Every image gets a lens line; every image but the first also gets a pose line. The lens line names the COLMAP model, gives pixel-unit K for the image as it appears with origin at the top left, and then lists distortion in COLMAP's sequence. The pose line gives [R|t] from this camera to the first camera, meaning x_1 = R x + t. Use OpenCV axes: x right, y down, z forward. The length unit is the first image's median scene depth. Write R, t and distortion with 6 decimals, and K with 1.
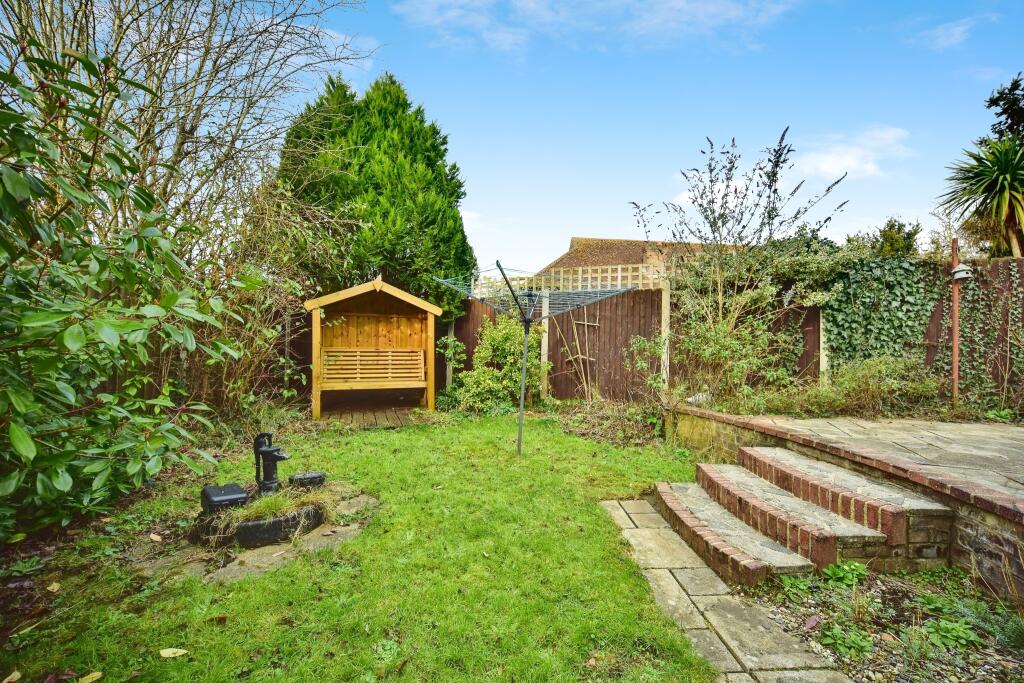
lens RADIAL K [[391.5, 0, 505.4], [0, 391.5, 338.1], [0, 0, 1]] dist [-0.001874, -0.000561]
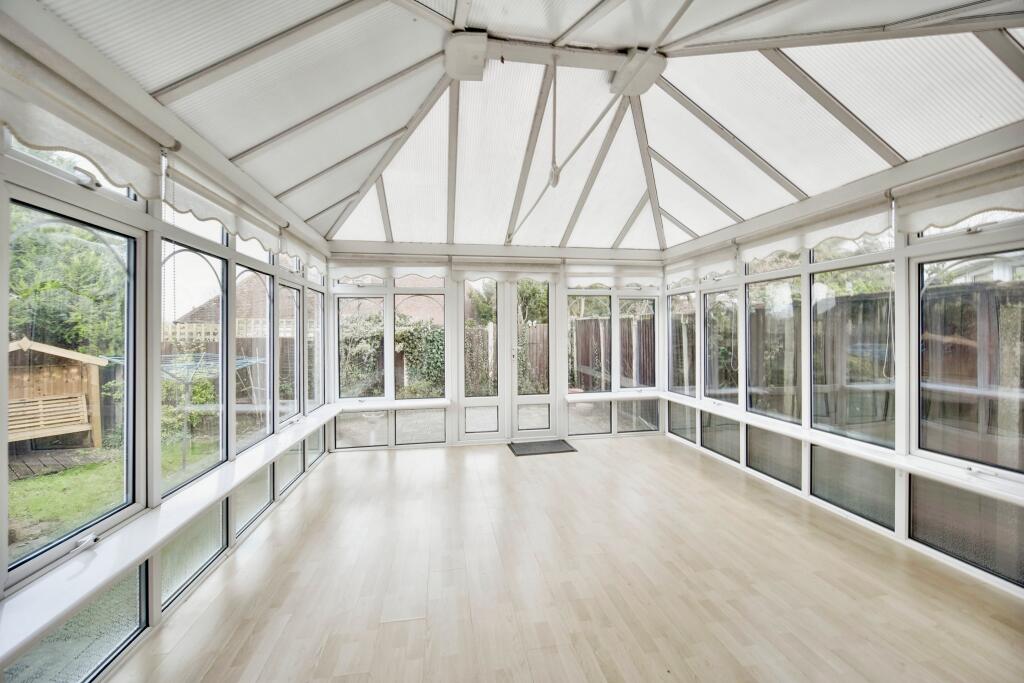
lens RADIAL K [[391.5, 0, 505.4], [0, 391.5, 338.1], [0, 0, 1]] dist [-0.001874, -0.000561]
pose [[0.803978, -0.027512, 0.594022, 0.096556], [0.005660, 0.999238, 0.038620, -0.172881], [-0.594632, -0.027688, 0.803521, -0.603574]]
